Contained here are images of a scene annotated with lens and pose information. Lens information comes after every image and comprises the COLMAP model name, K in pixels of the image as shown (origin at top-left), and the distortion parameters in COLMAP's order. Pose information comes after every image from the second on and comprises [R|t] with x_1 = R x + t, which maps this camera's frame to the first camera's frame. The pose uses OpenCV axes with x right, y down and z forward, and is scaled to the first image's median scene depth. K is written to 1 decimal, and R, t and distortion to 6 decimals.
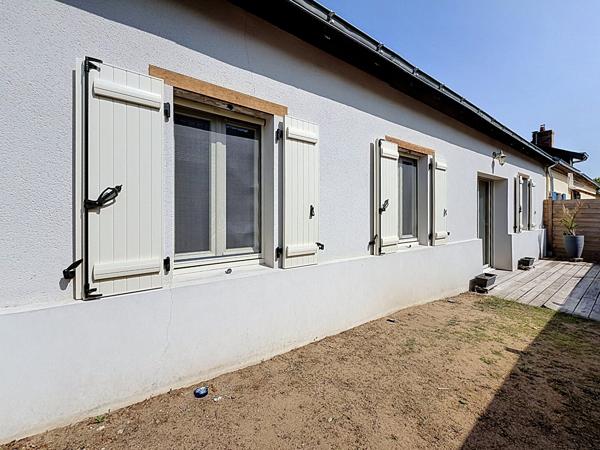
lens RADIAL K [[246.8, 0, 301.8], [0, 246.8, 219.1], [0, 0, 1]] dist [-0.002434, -0.000370]
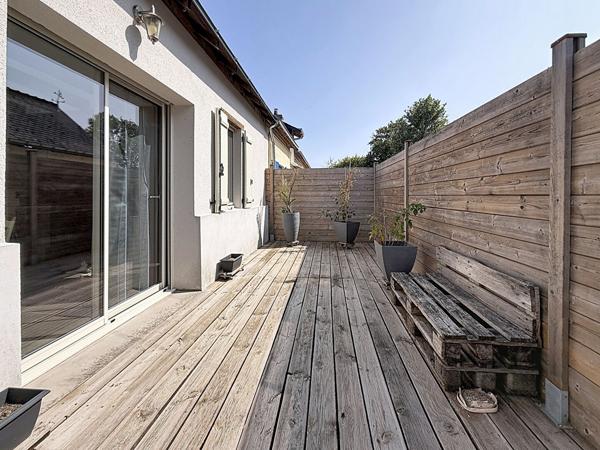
lens RADIAL K [[246.8, 0, 300.3], [0, 246.8, 224.9], [0, 0, 1]] dist [-0.002434, -0.000370]
pose [[0.666312, -0.078560, 0.741523, 0.524857], [0.008237, 0.995149, 0.098029, 0.026503], [-0.745628, -0.059210, 0.663727, 0.440834]]
